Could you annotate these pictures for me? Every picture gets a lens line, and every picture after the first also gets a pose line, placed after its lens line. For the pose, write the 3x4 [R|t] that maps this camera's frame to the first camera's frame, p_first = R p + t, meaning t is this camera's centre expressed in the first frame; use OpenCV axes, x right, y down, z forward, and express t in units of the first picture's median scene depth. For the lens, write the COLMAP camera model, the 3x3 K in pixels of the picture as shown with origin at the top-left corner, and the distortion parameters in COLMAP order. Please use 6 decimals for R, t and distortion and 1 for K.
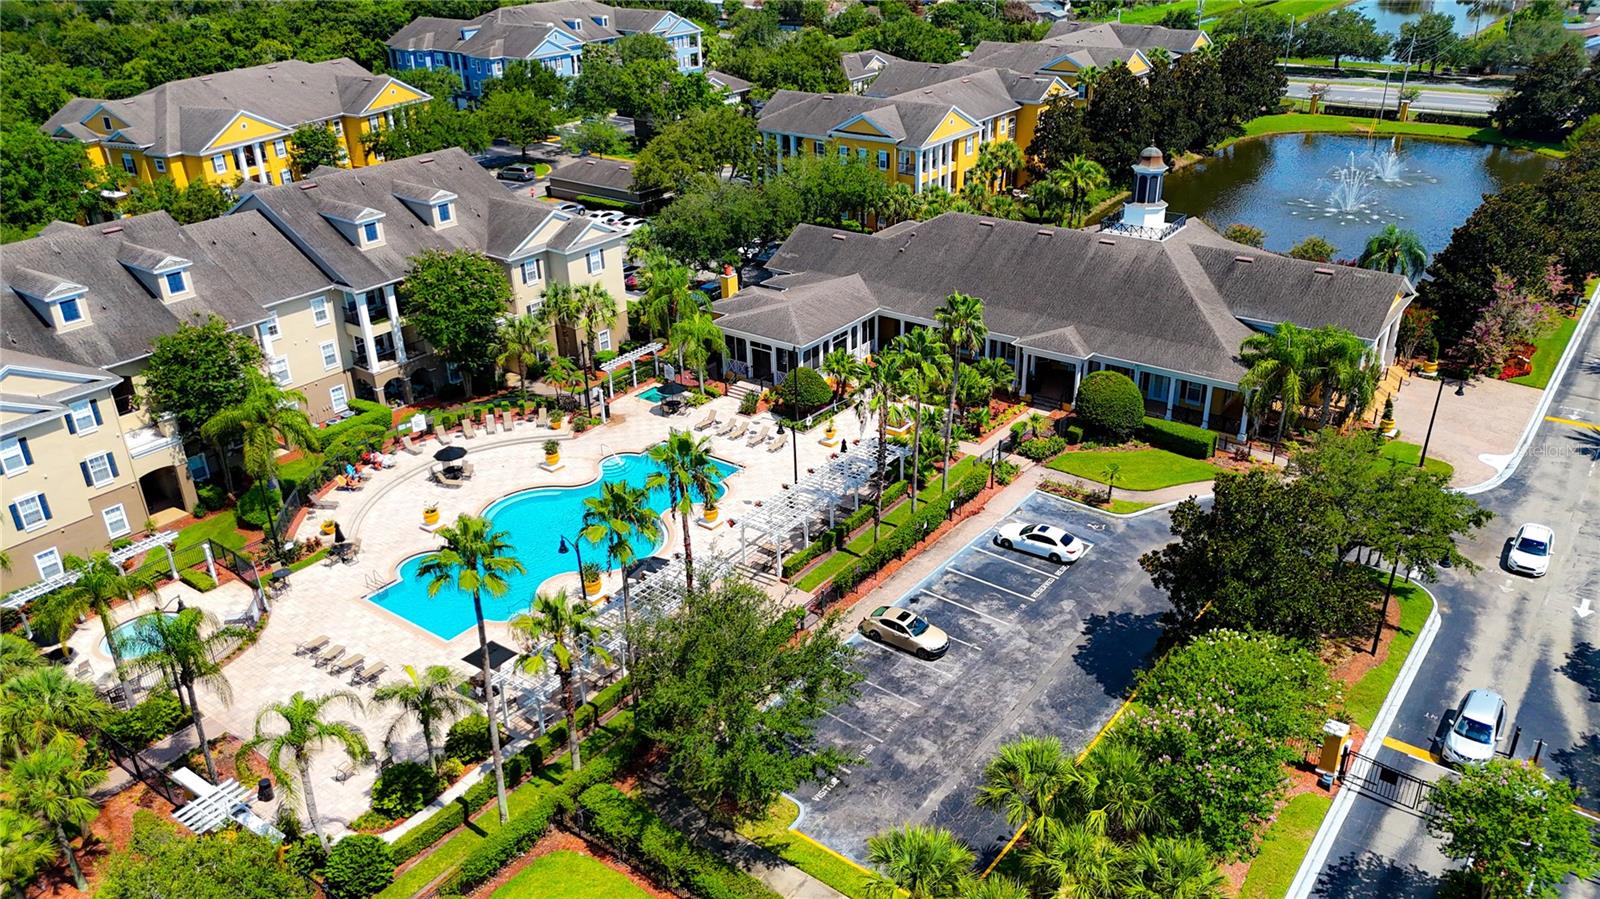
lens RADIAL K [[1176.9, 0, 805.1], [0, 1176.9, 445.4], [0, 0, 1]] dist [0.072427, -0.079430]
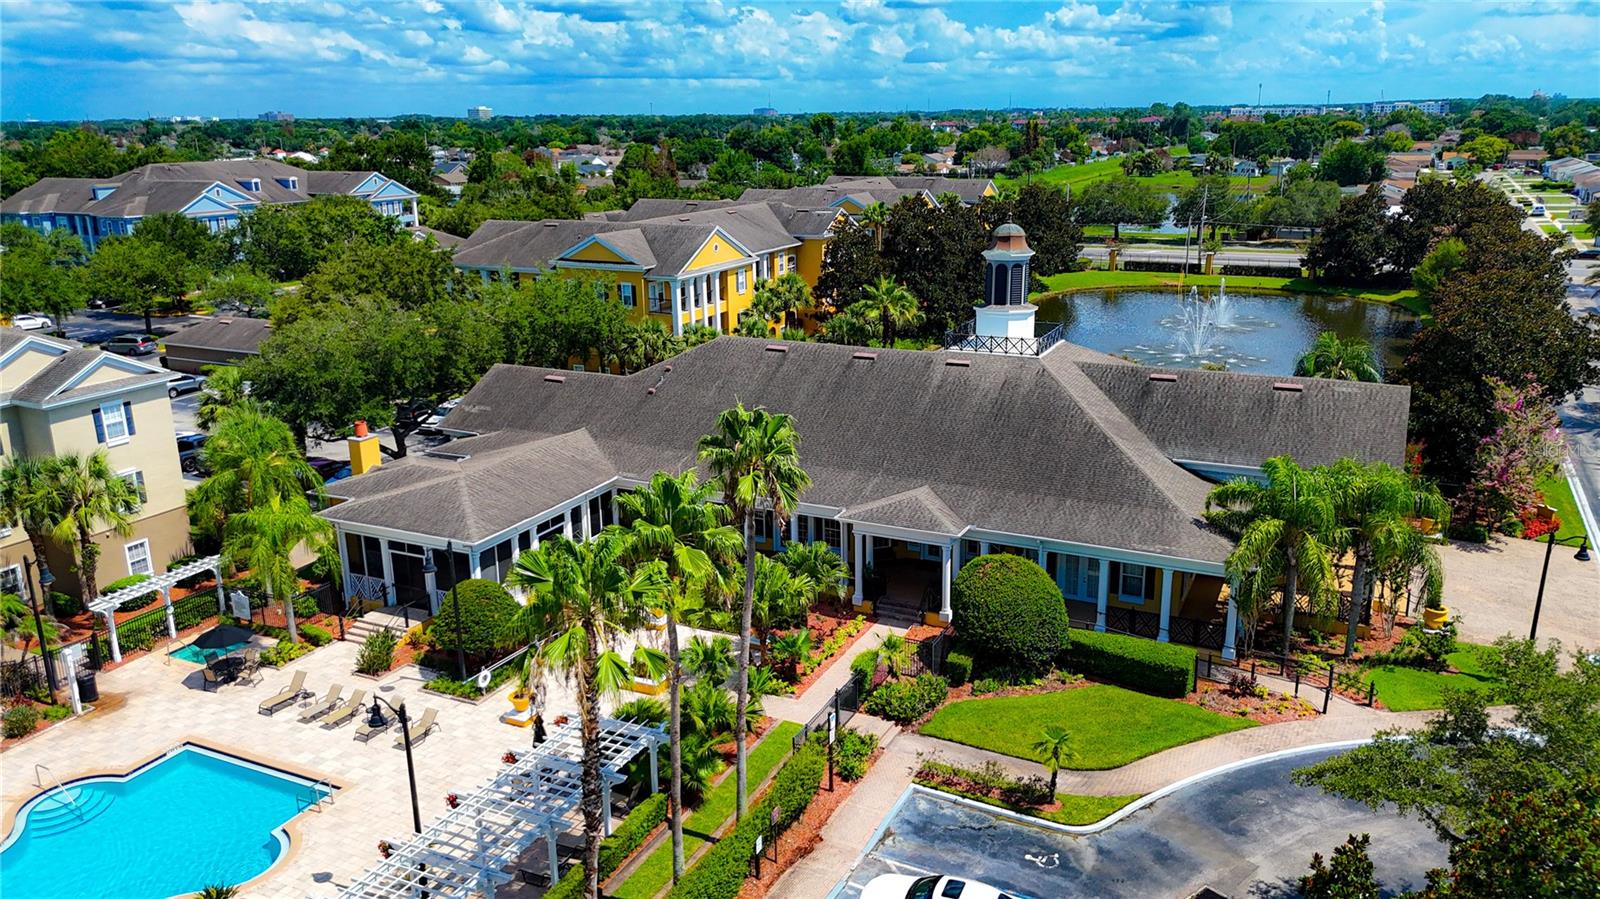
lens RADIAL K [[1176.9, 0, 805.9], [0, 1176.9, 443.4], [0, 0, 1]] dist [0.072427, -0.079430]
pose [[0.981583, -0.040494, 0.186694, 0.050755], [0.073550, 0.982049, -0.173698, -0.021131], [-0.176309, 0.184231, 0.966941, 0.421633]]
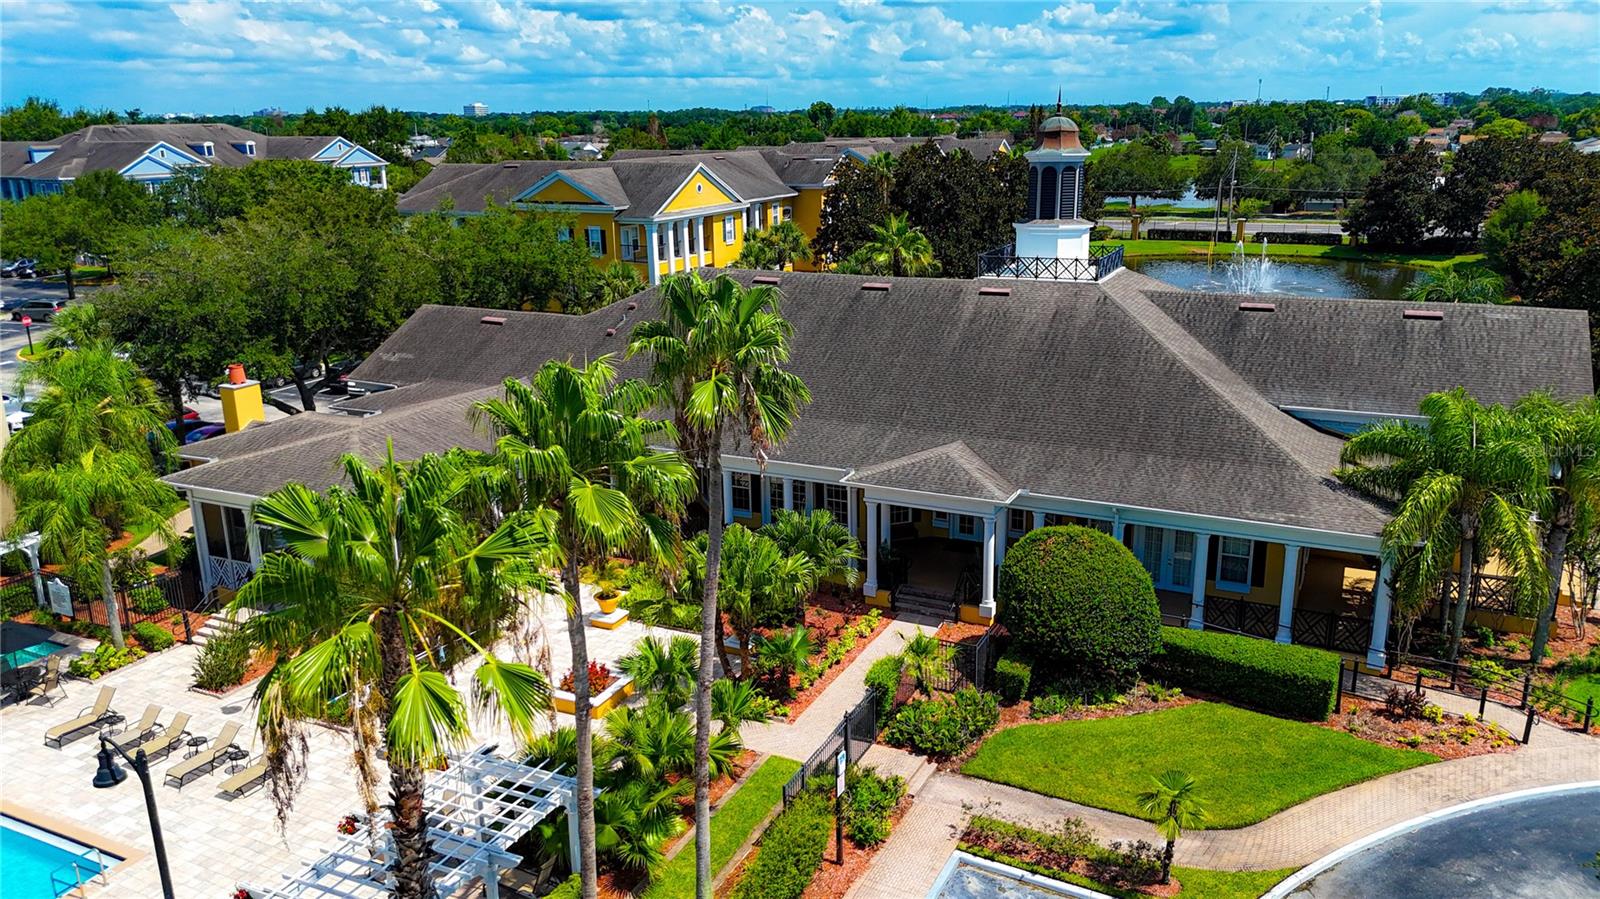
lens RADIAL K [[1176.9, 0, 805.8], [0, 1176.9, 444.7], [0, 0, 1]] dist [0.072427, -0.079430]
pose [[0.981252, -0.042636, 0.187953, 0.077941], [0.075537, 0.982278, -0.171535, -0.023635], [-0.177309, 0.182517, 0.967083, 0.568290]]
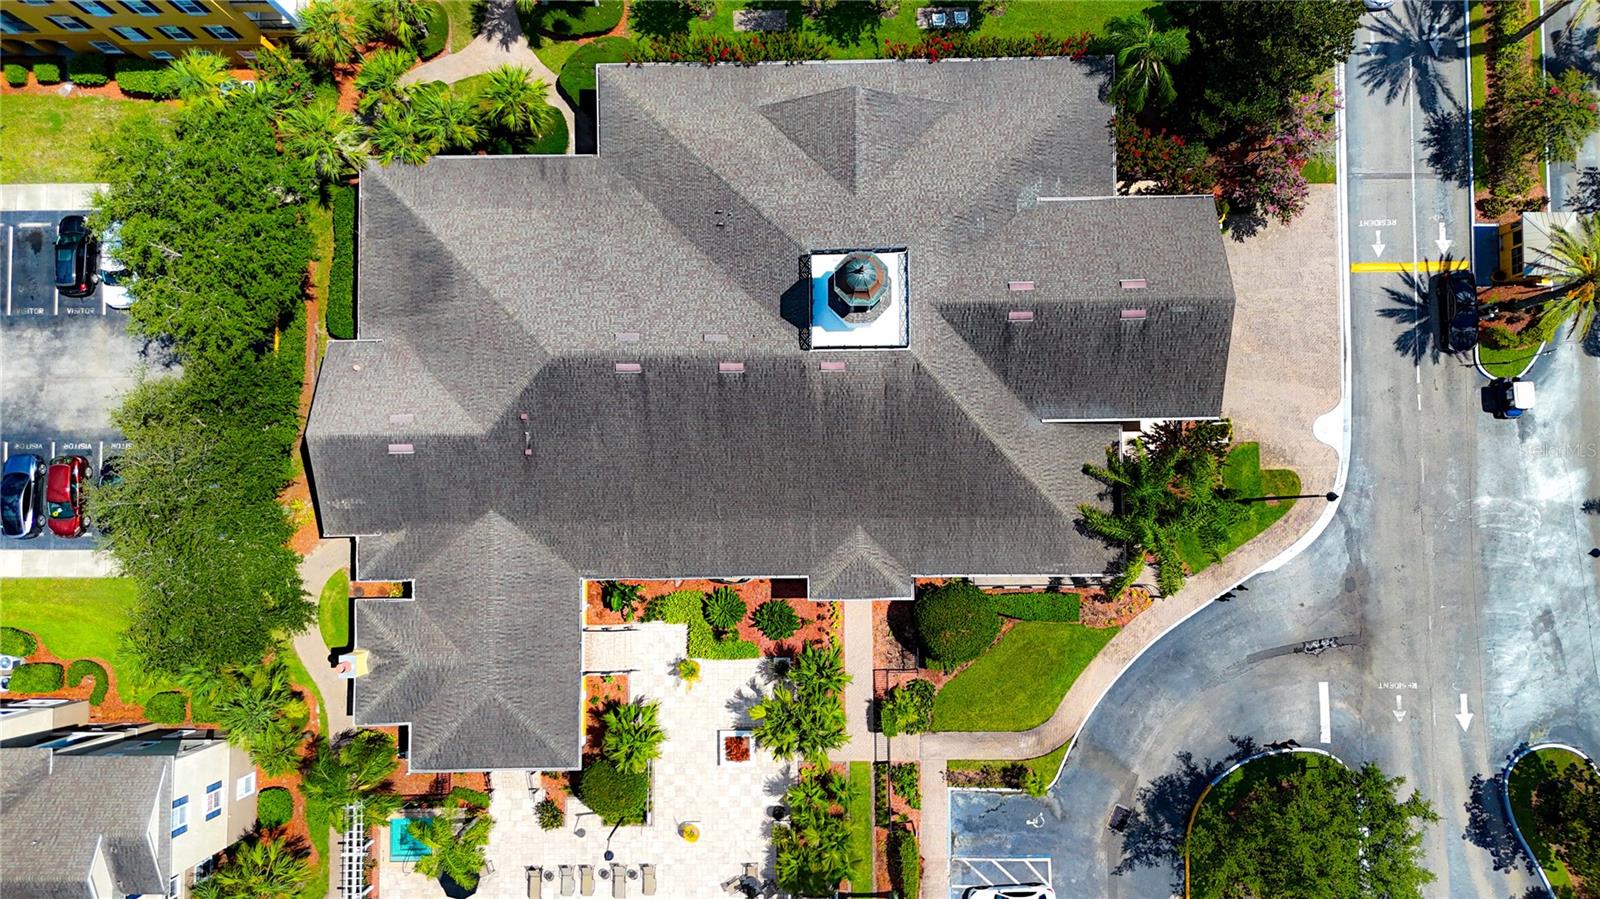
lens RADIAL K [[1176.9, 0, 814.6], [0, 1176.9, 446.3], [0, 0, 1]] dist [0.072427, -0.079430]
pose [[0.795634, -0.603551, 0.051896, 0.201854], [0.264728, 0.423472, 0.866366, -0.790112], [-0.544873, -0.675572, 0.496705, 0.704384]]
